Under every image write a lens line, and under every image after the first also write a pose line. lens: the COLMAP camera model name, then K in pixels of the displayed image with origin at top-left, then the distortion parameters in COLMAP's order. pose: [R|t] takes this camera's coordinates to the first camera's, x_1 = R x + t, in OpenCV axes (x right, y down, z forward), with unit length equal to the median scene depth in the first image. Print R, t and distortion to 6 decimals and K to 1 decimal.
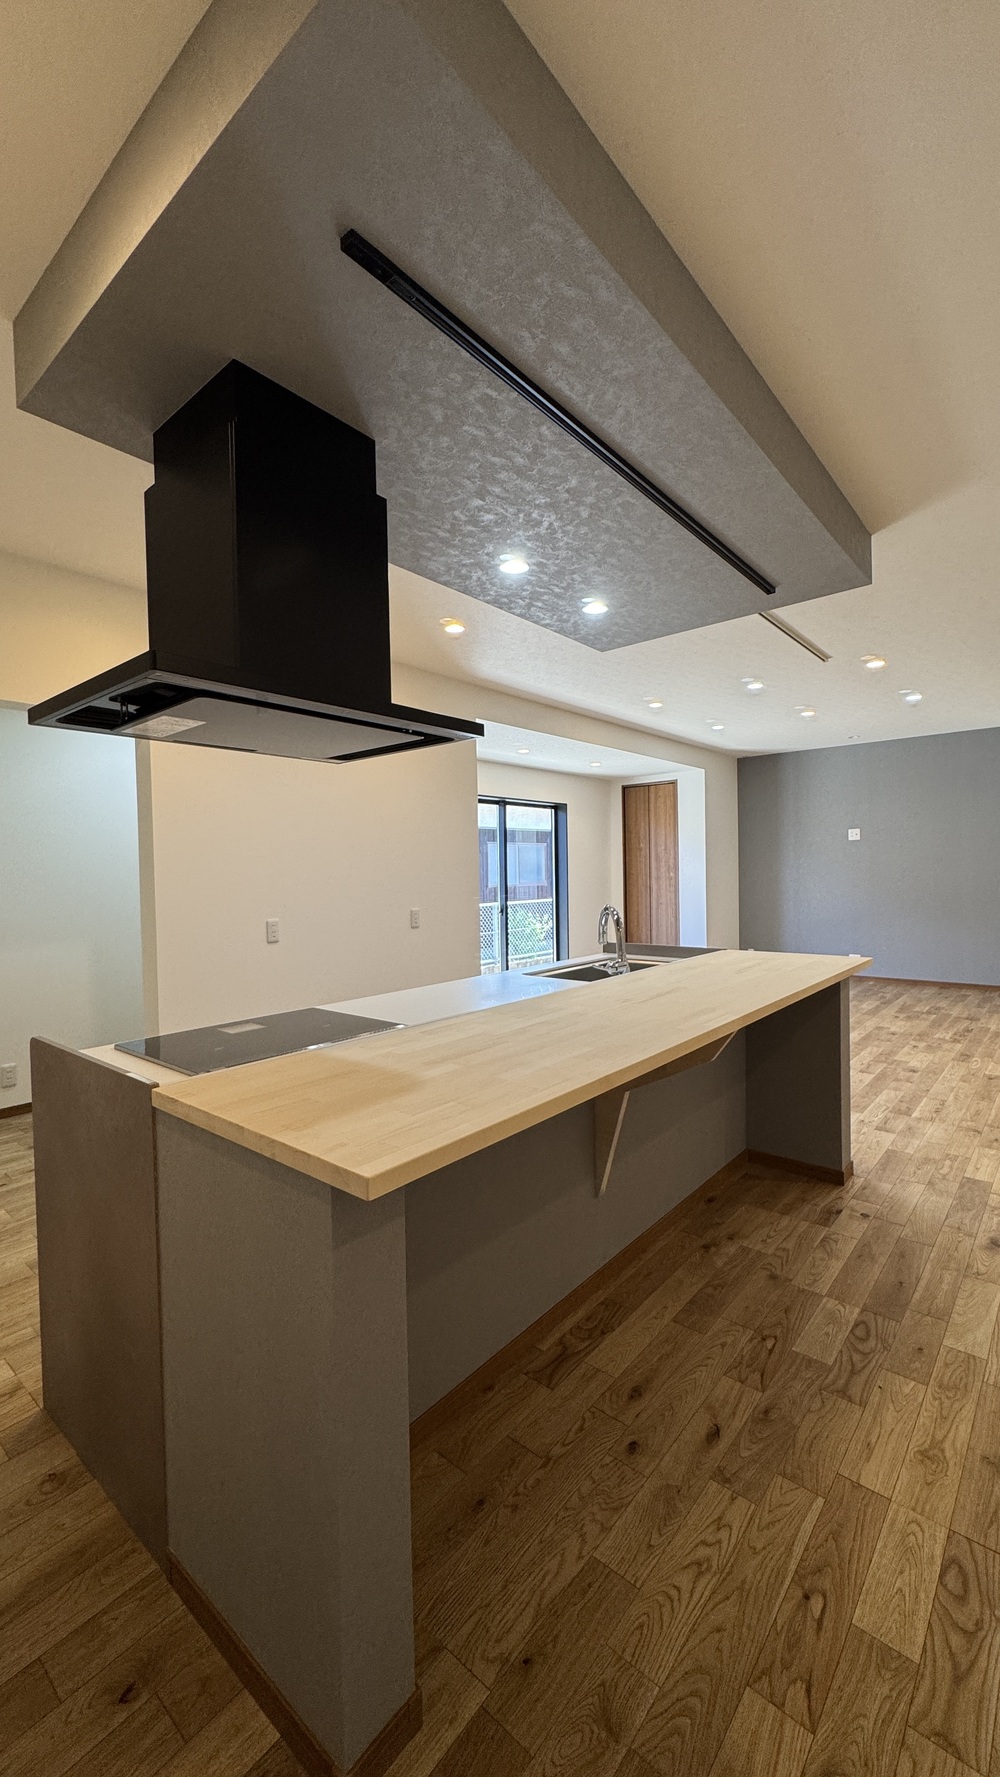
lens RADIAL K [[705.9, 0, 495.7], [0, 705.9, 882.3], [0, 0, 1]] dist [-0.000247, 0.000061]
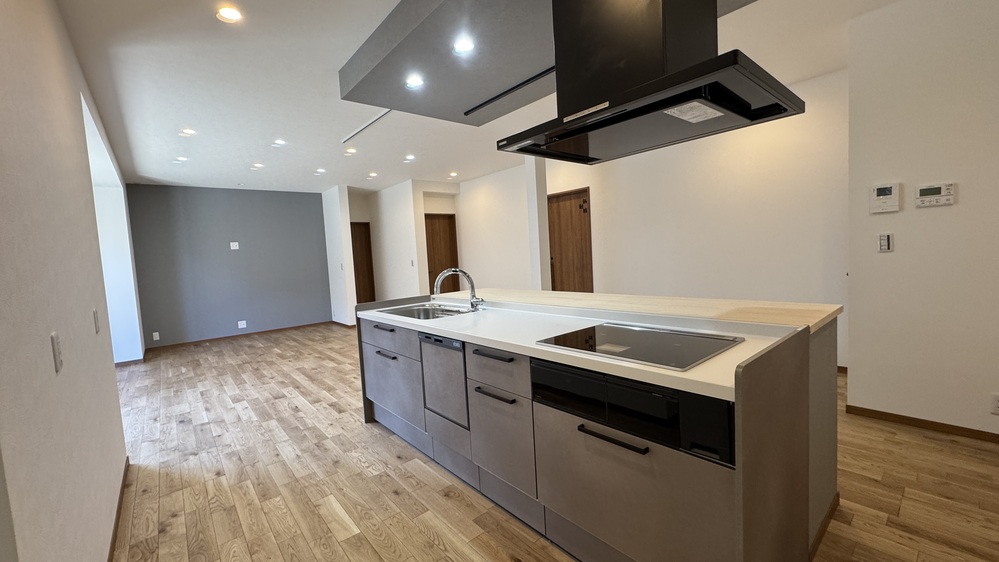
lens RADIAL K [[396.8, 0, 499.5], [0, 396.8, 281.0], [0, 0, 1]] dist [-0.000247, 0.000061]
pose [[0.159253, -0.053411, 0.985792, -0.322528], [0.070242, 0.996618, 0.042650, 0.016760], [-0.984736, 0.062452, 0.162466, 0.315627]]
